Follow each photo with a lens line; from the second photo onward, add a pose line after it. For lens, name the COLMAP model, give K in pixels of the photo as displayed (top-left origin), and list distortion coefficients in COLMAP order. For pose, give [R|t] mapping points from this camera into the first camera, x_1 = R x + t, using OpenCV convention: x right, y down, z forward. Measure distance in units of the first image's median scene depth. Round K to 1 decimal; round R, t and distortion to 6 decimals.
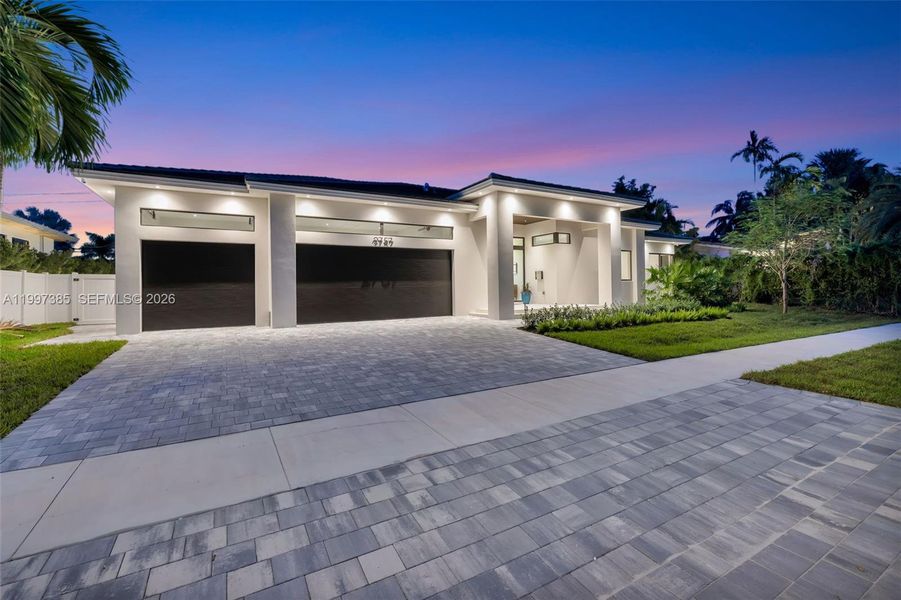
lens RADIAL K [[380.9, 0, 455.5], [0, 380.9, 290.1], [0, 0, 1]] dist [-0.000236, 0.000251]
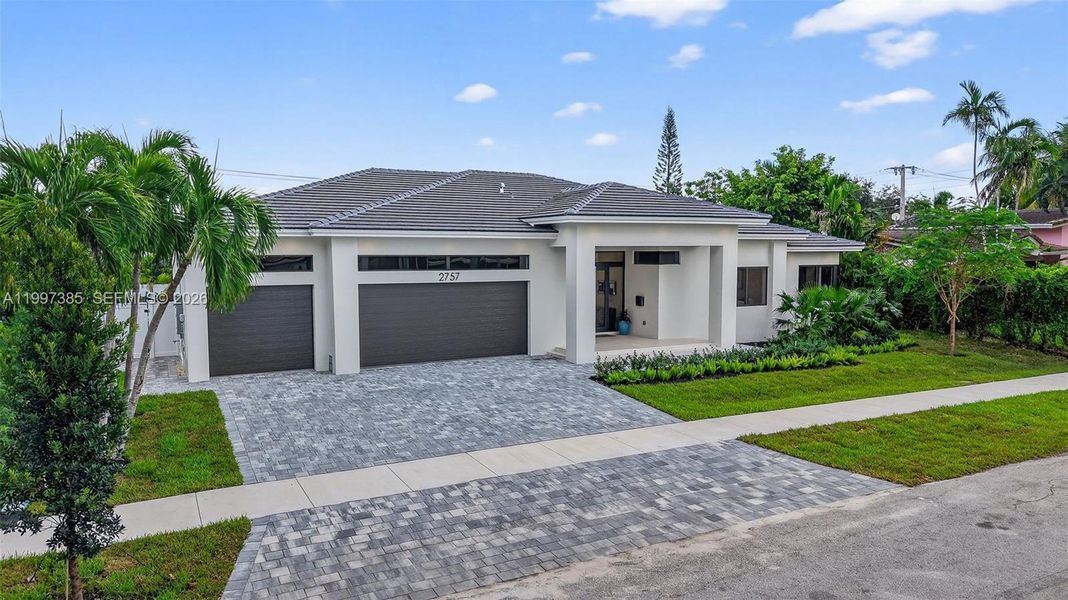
lens RADIAL K [[672.0, 0, 534.0], [0, 672.0, 300.0], [0, 0, 1]] dist [0.082951, -0.000652]
pose [[0.998810, 0.011637, -0.047352, 0.088592], [-0.008848, 0.998237, 0.058689, -0.168084], [0.047951, -0.058200, 0.997153, -0.591408]]
